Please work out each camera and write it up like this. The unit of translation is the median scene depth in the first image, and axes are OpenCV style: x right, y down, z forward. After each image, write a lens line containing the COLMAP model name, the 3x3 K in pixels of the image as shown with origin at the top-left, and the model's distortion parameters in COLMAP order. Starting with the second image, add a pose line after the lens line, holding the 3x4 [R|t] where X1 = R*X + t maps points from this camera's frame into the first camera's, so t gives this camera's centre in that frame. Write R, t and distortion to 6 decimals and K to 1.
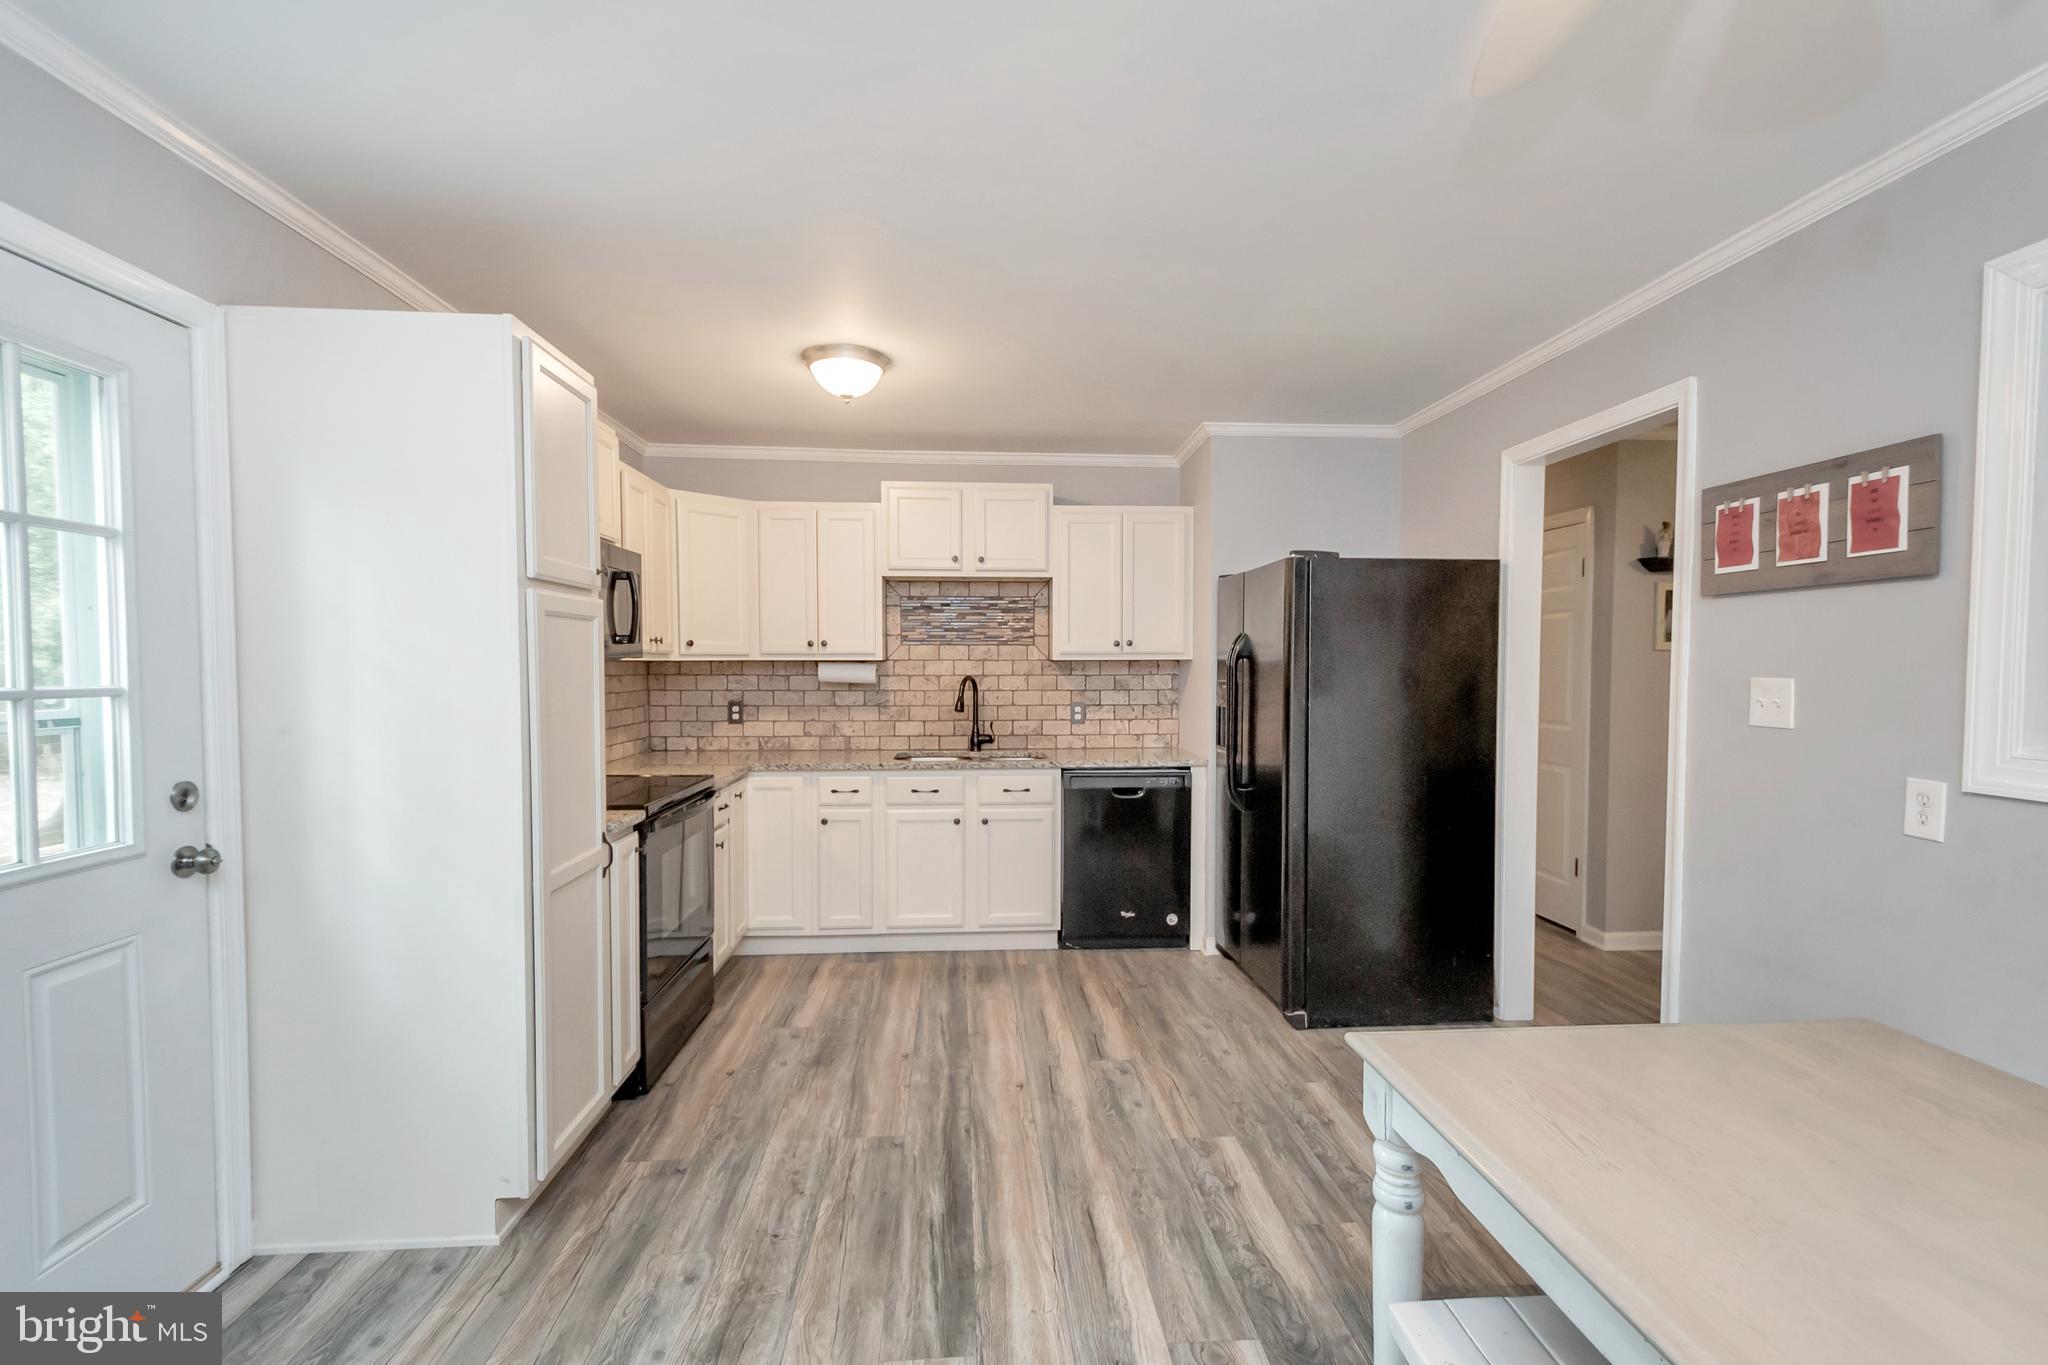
lens RADIAL K [[923.4, 0, 1032.2], [0, 923.4, 701.2], [0, 0, 1]] dist [0.020181, -0.005915]
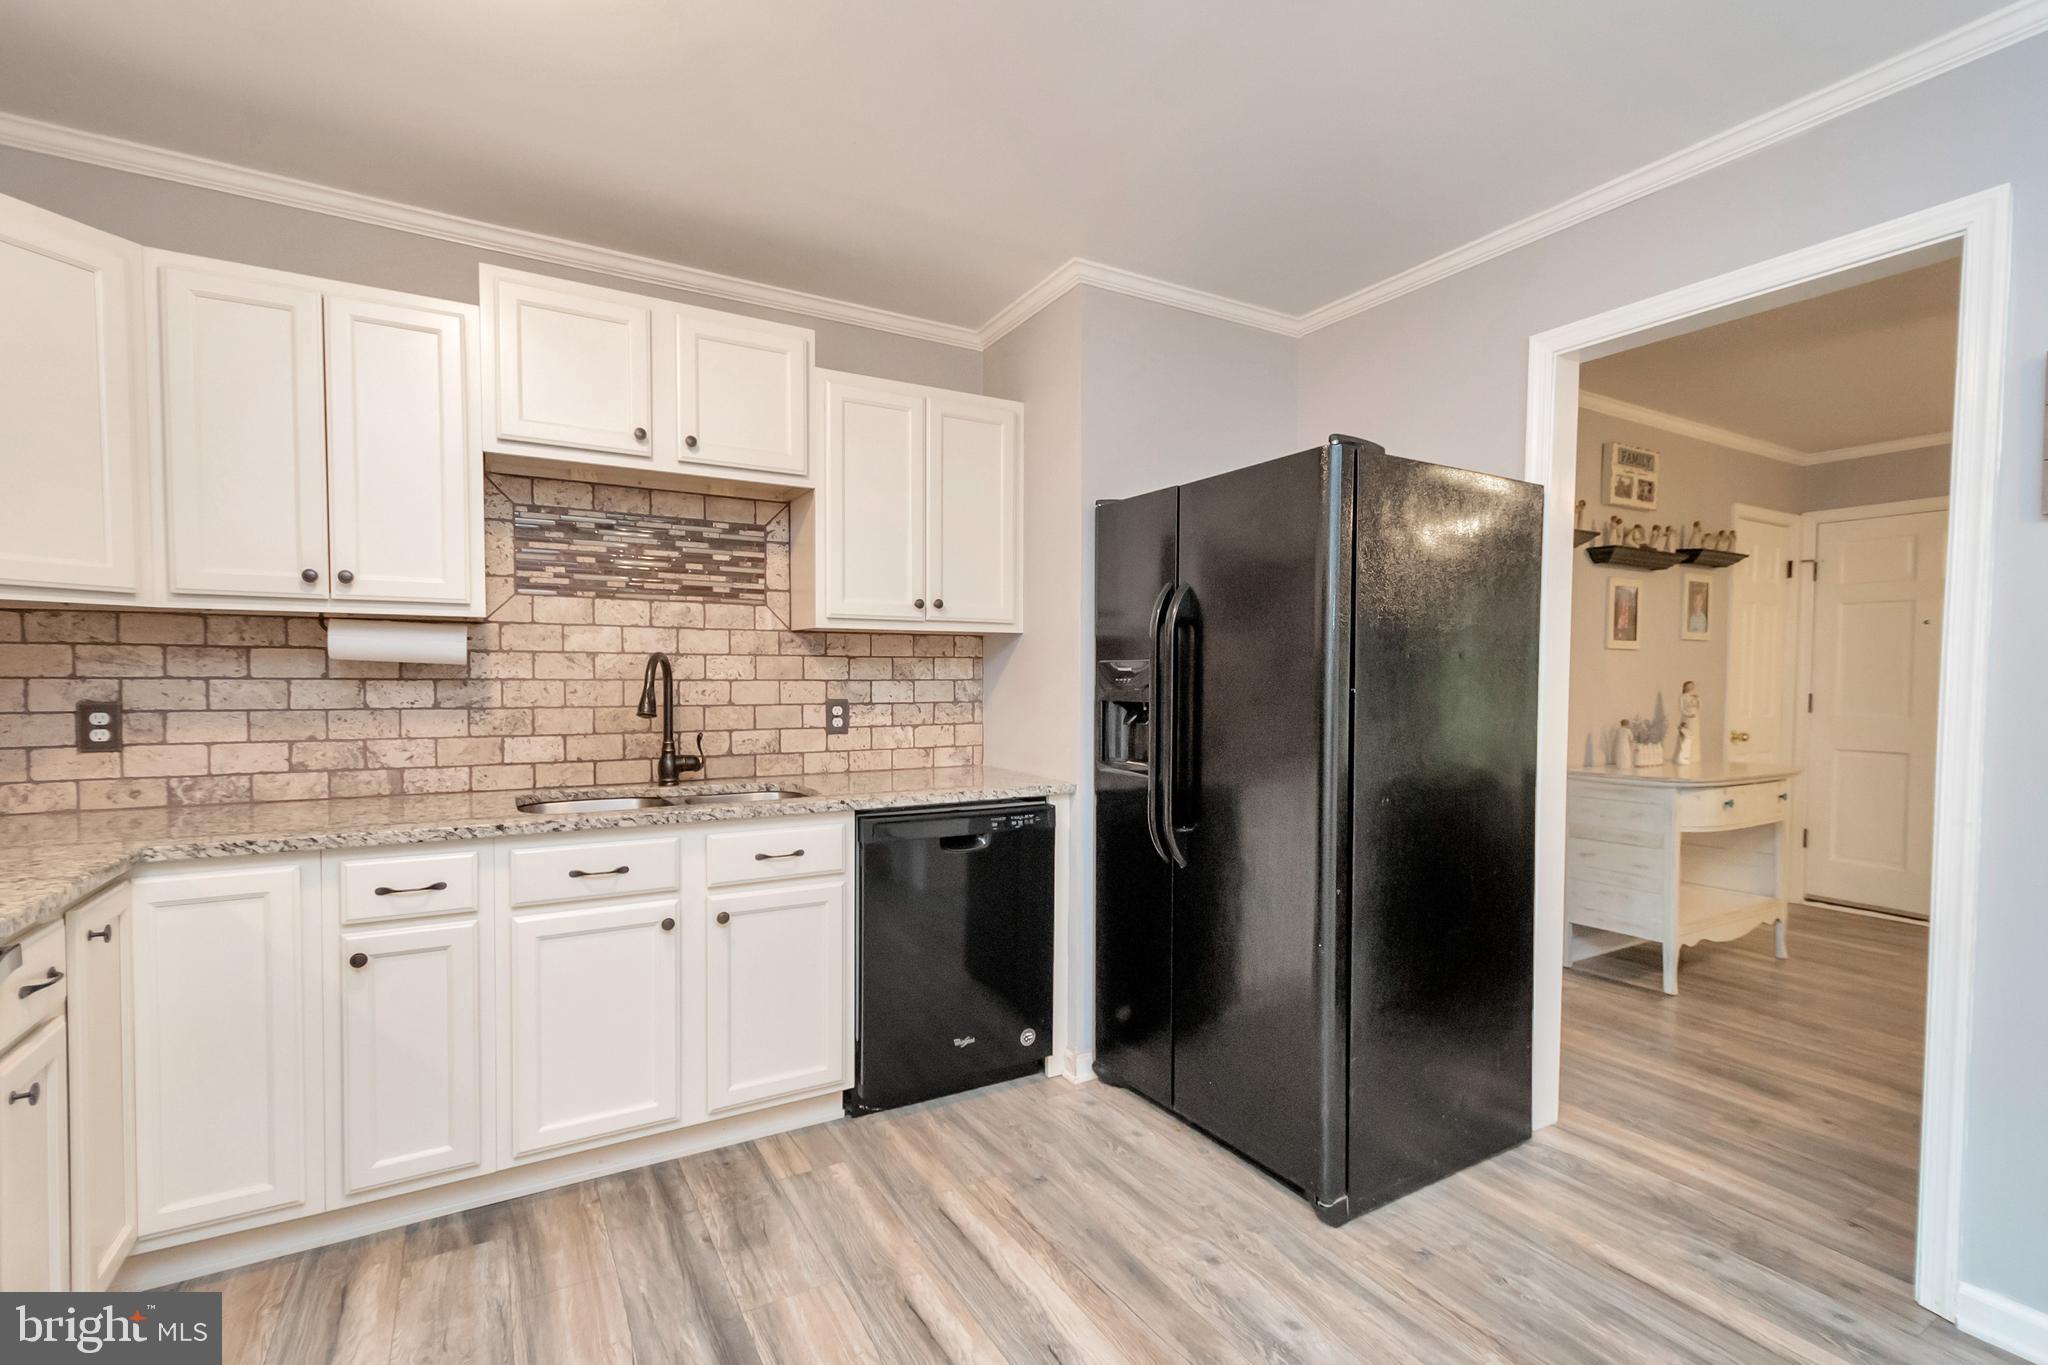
lens RADIAL K [[923.4, 0, 1032.0], [0, 923.4, 707.8], [0, 0, 1]] dist [0.020181, -0.005915]
pose [[0.896443, -0.011104, 0.443019, -0.129860], [0.011206, 0.999934, 0.002387, 0.008210], [-0.443016, 0.002825, 0.896509, 0.441167]]
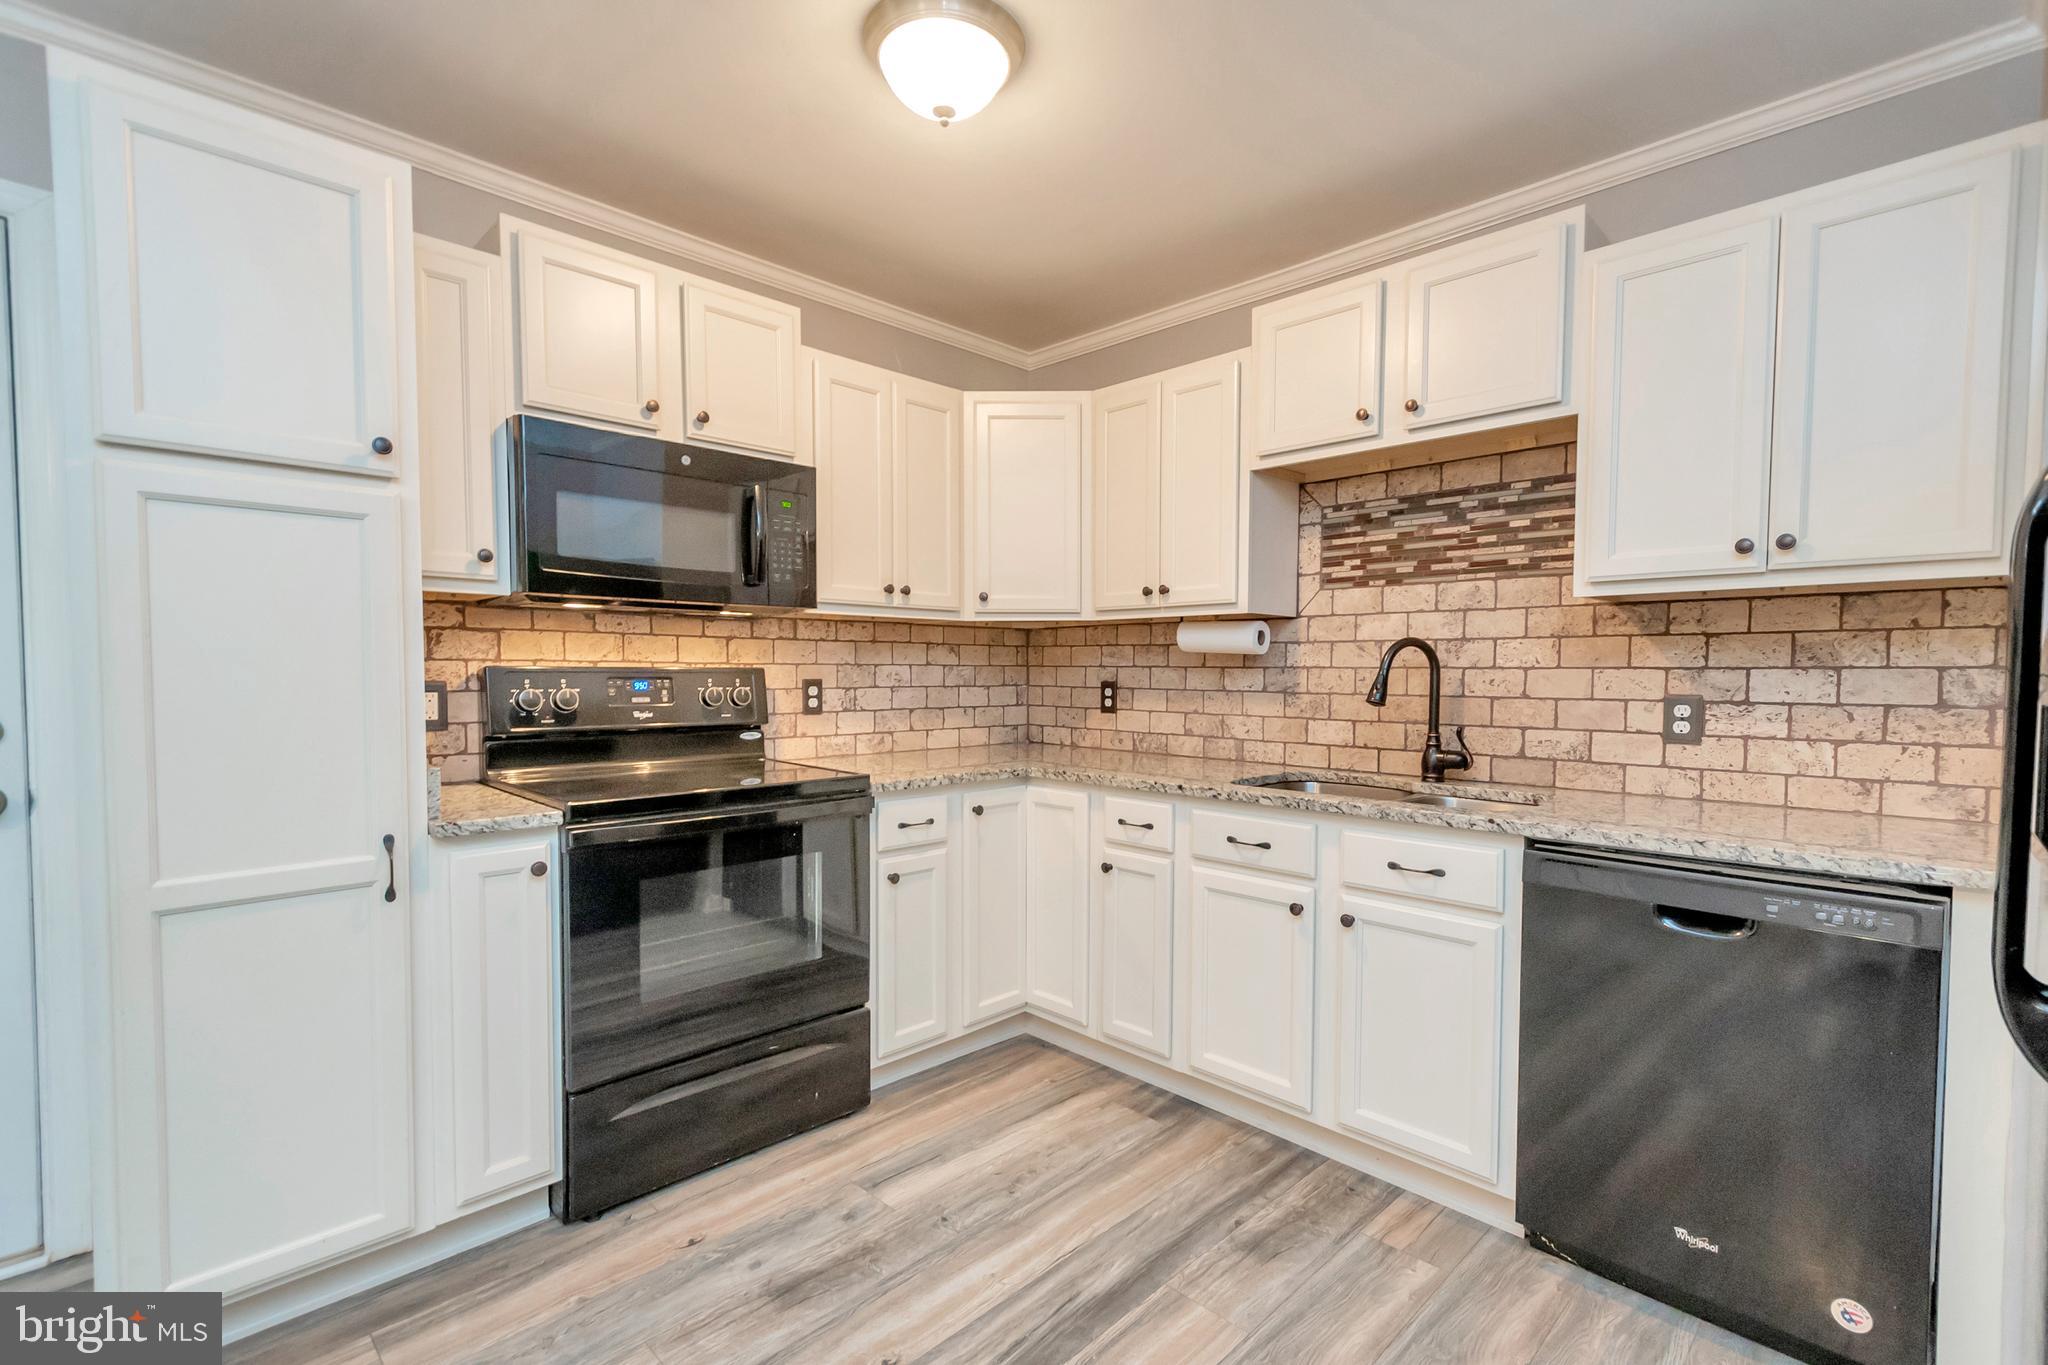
lens RADIAL K [[923.4, 0, 1039.0], [0, 923.4, 705.8], [0, 0, 1]] dist [0.020181, -0.005915]
pose [[0.654696, 0.032489, -0.755194, 0.217836], [-0.034291, 0.999324, 0.013264, 0.013078], [0.755114, 0.017213, 0.655367, 0.552037]]
